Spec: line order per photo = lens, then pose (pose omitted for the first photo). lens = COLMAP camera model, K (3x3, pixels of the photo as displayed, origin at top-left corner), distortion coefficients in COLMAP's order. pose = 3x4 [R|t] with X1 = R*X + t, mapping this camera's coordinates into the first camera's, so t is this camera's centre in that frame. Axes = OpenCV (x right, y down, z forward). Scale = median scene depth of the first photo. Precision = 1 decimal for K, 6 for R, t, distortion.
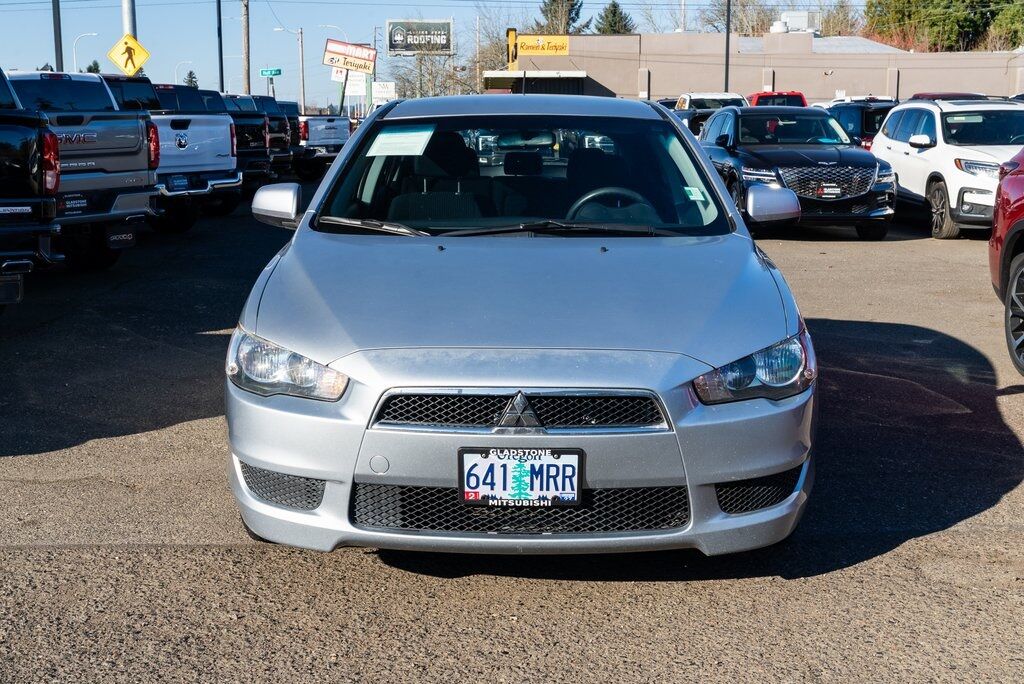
lens RADIAL K [[1253.7, 0, 512.0], [0, 1253.7, 342.0], [0, 0, 1]] dist [0.015851, 0.017766]
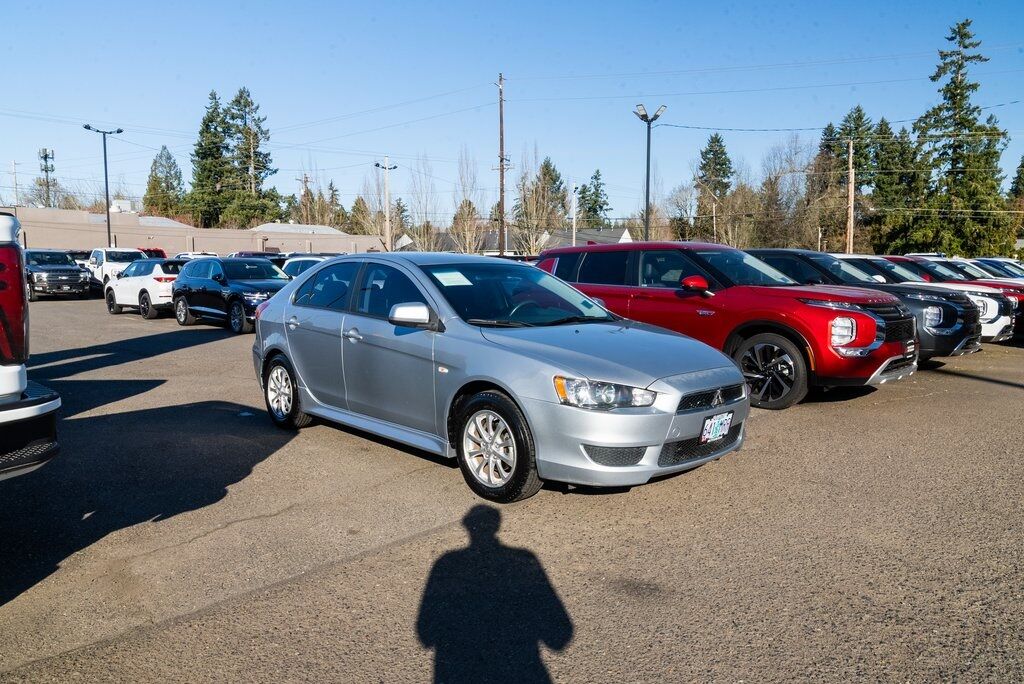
lens RADIAL K [[694.1, 0, 512.0], [0, 694.1, 342.0], [0, 0, 1]] dist [-0.031208, 0.016344]
pose [[0.701984, -0.068646, 0.708876, -0.215816], [0.114999, 0.993208, -0.017700, -0.011960], [-0.702846, 0.093945, 0.705111, 0.074242]]
